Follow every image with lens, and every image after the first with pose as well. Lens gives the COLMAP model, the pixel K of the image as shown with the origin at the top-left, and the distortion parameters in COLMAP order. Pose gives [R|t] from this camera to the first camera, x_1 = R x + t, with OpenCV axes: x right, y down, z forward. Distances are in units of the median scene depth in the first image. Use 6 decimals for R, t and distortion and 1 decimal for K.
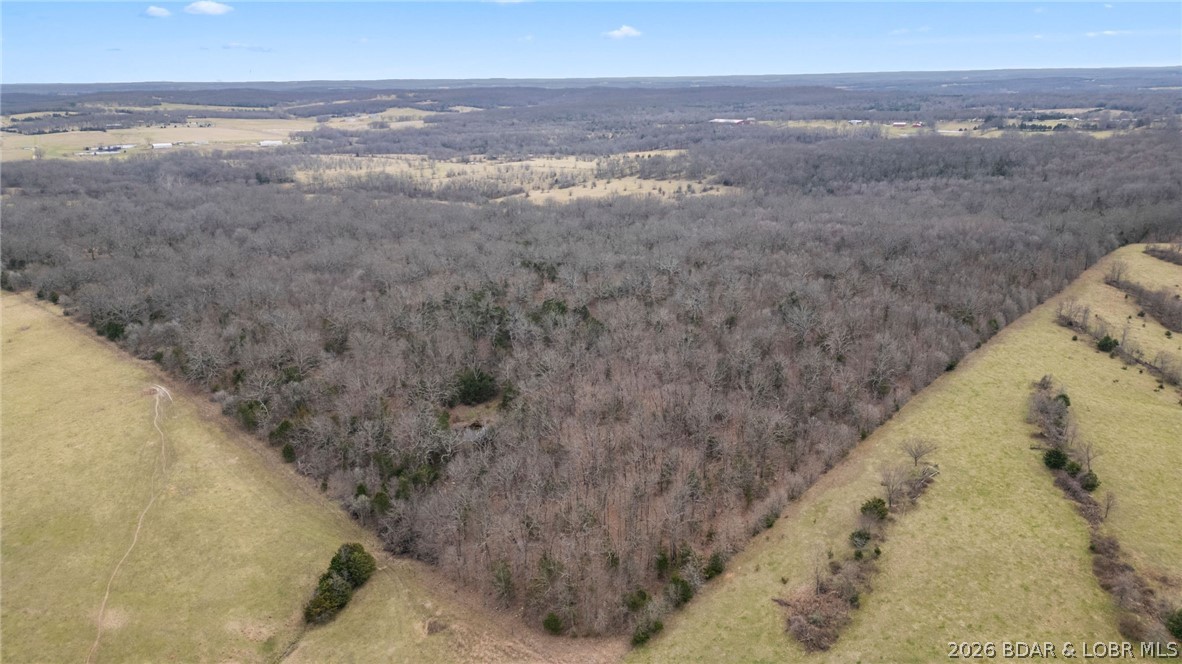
lens RADIAL K [[820.6, 0, 591.0], [0, 820.6, 332.0], [0, 0, 1]] dist [0.086597, -0.089260]
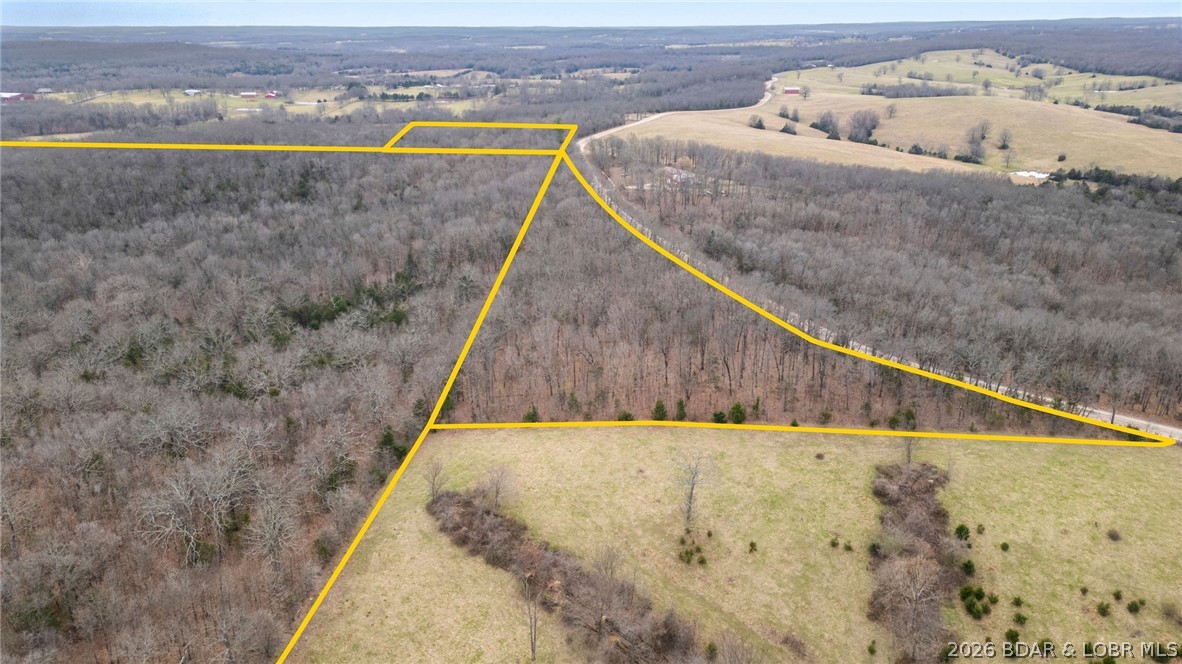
lens RADIAL K [[820.6, 0, 591.0], [0, 820.6, 332.0], [0, 0, 1]] dist [0.086597, -0.089260]
pose [[0.795269, -0.204102, 0.570867, 0.123798], [0.176141, 0.978795, 0.104567, -0.049898], [-0.580104, 0.017394, 0.814356, 0.153060]]
